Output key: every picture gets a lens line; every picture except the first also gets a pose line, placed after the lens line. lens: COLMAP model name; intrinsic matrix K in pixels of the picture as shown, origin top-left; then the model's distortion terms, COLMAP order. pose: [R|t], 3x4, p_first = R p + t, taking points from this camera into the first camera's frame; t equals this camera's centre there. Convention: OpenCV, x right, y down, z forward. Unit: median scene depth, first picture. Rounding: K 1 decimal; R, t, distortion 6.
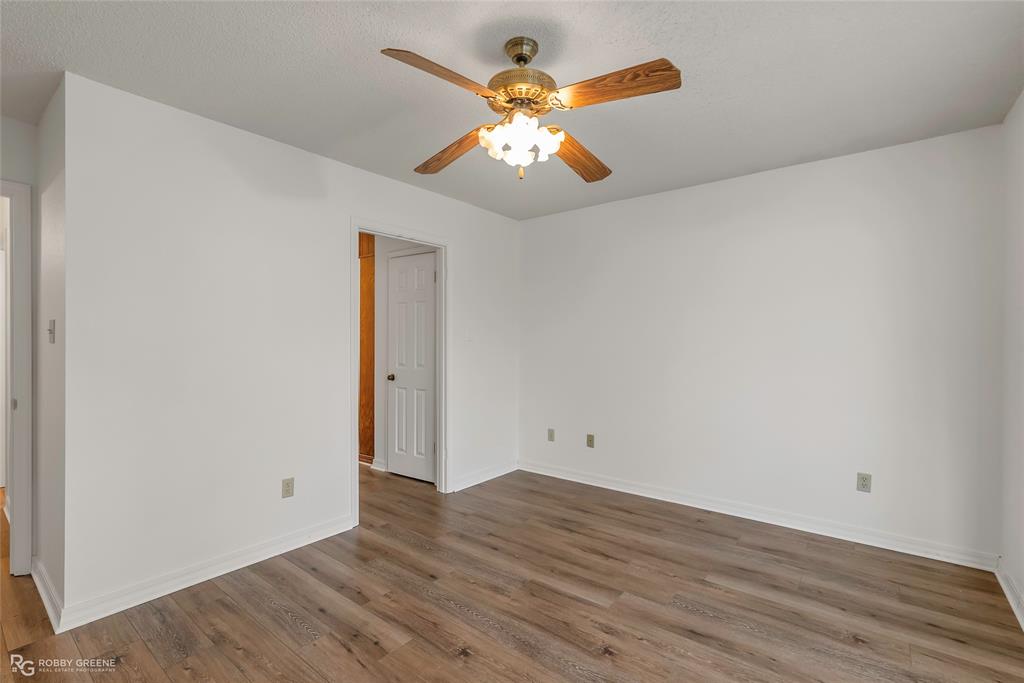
lens RADIAL K [[468.0, 0, 518.4], [0, 468.0, 339.7], [0, 0, 1]] dist [-0.001697, 0.000390]
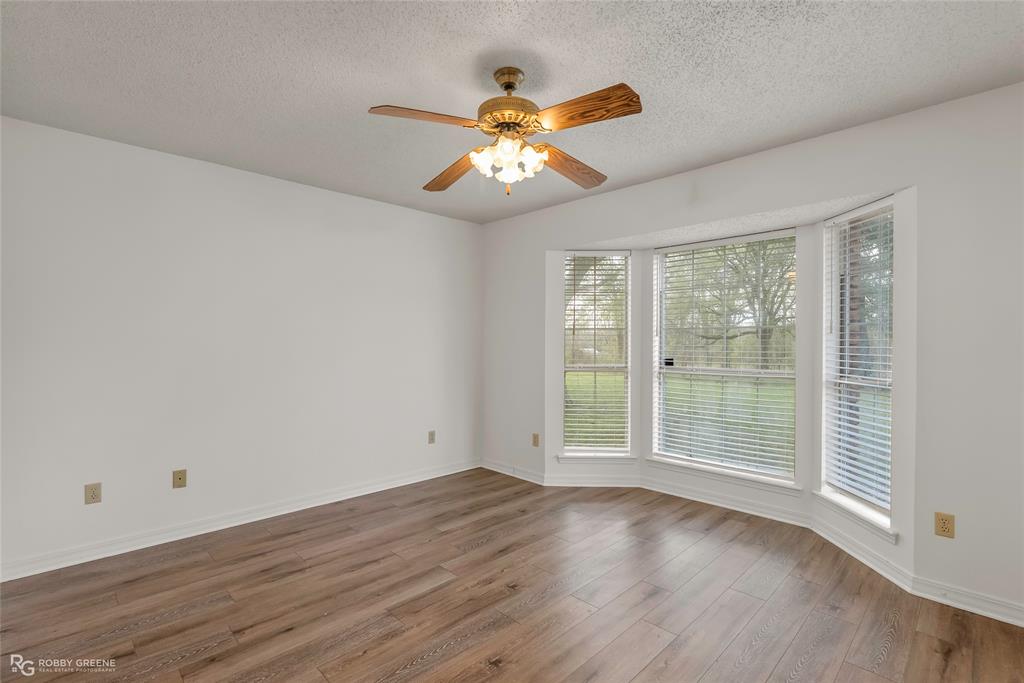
lens RADIAL K [[468.0, 0, 518.9], [0, 468.0, 344.0], [0, 0, 1]] dist [-0.001697, 0.000390]
pose [[0.120155, -0.004344, 0.992746, -0.770263], [-0.006529, 0.999965, 0.005166, -0.000401], [-0.992734, -0.007103, 0.120122, 0.601629]]
